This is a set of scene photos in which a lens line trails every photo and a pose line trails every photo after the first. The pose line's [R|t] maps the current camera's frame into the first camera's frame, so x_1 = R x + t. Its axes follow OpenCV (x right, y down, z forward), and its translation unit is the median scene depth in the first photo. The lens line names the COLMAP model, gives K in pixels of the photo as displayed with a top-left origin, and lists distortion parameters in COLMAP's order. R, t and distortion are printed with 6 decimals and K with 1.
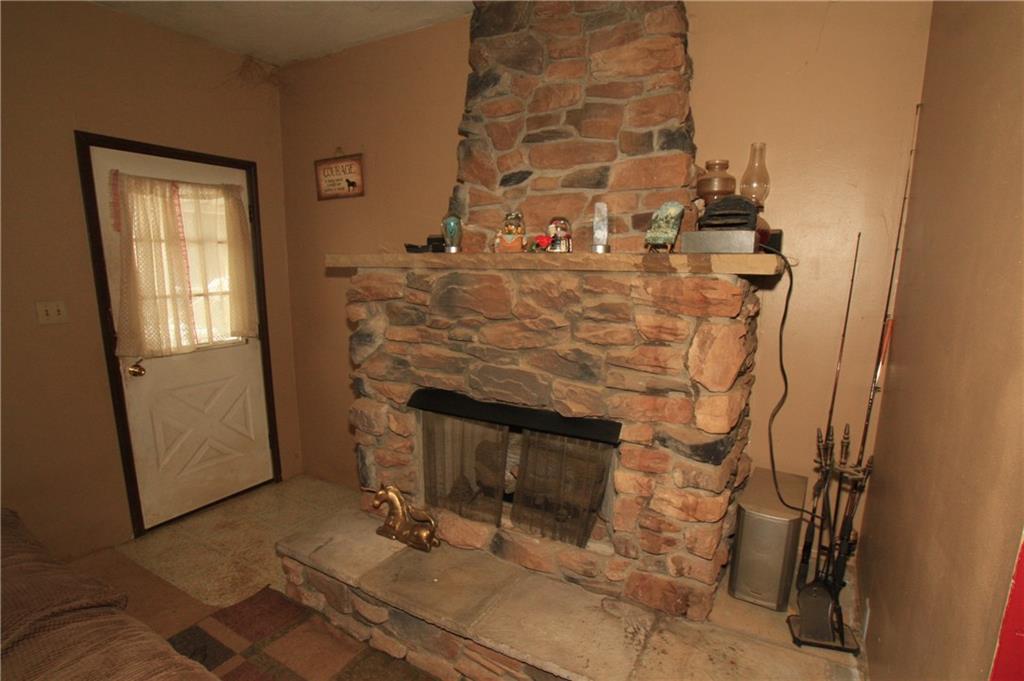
lens RADIAL K [[519.4, 0, 527.1], [0, 519.4, 353.5], [0, 0, 1]] dist [-0.070869, 0.037210]
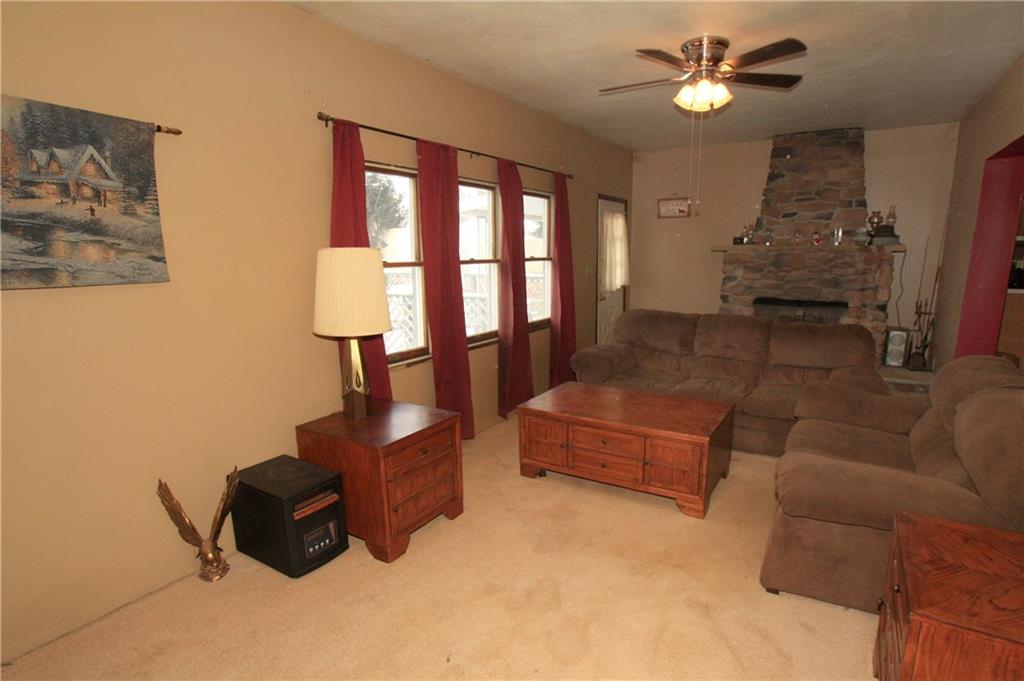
lens RADIAL K [[520.5, 0, 555.9], [0, 520.5, 345.3], [0, 0, 1]] dist [-0.022311, 0.000651]
pose [[0.999833, -0.012252, -0.013523, -1.282188], [0.012413, 0.999853, 0.011840, 0.287301], [0.013376, -0.012006, 0.999838, -1.754355]]
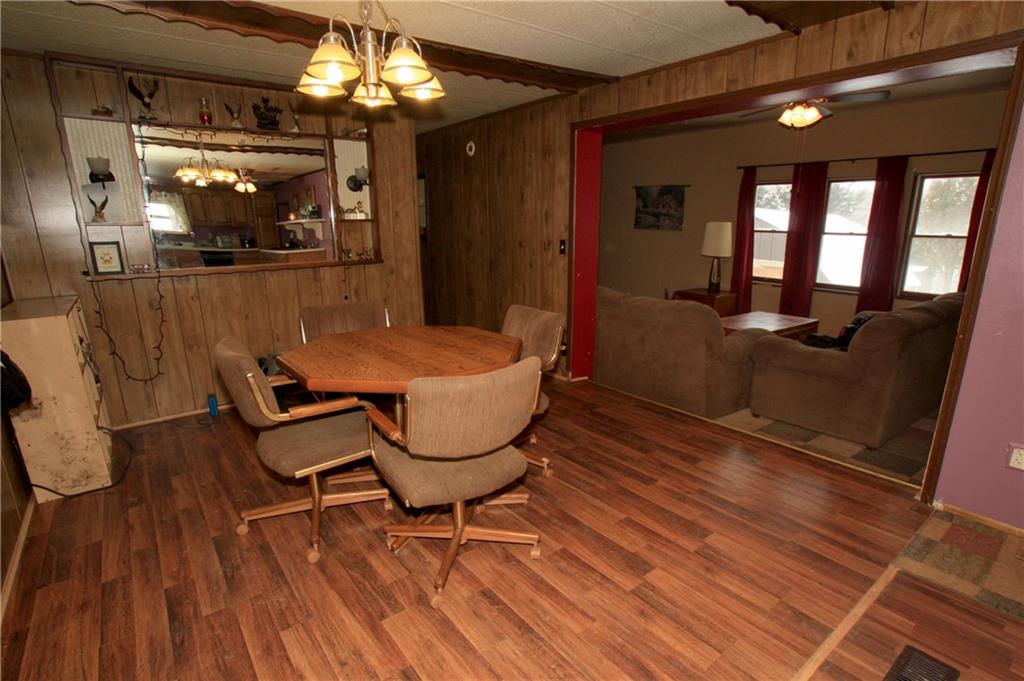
lens RADIAL K [[519.4, 0, 527.1], [0, 519.4, 353.5], [0, 0, 1]] dist [-0.070869, 0.037210]
pose [[-0.381696, 0.218126, -0.898181, 1.842078], [-0.169905, 0.938637, 0.300154, 0.061743], [0.908538, 0.267173, -0.321213, -0.253759]]
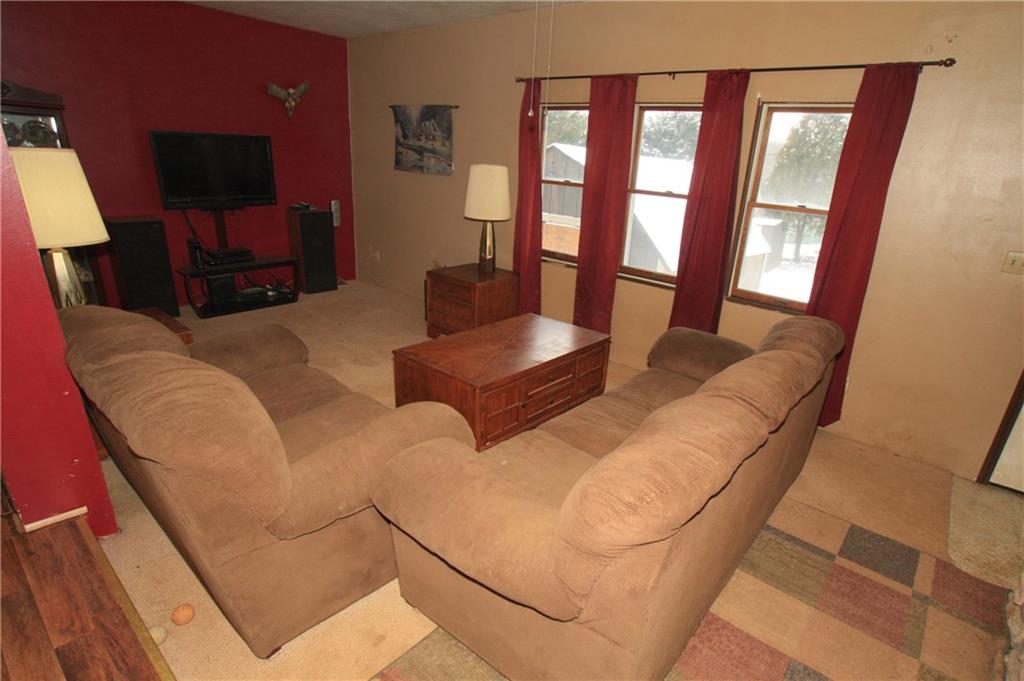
lens RADIAL K [[519.4, 0, 527.1], [0, 519.4, 353.5], [0, 0, 1]] dist [-0.070869, 0.037210]
pose [[-0.182924, 0.333542, -0.924818, 0.422318], [-0.228933, 0.900379, 0.370009, -0.079169], [0.956101, 0.279405, -0.088342, 0.147412]]
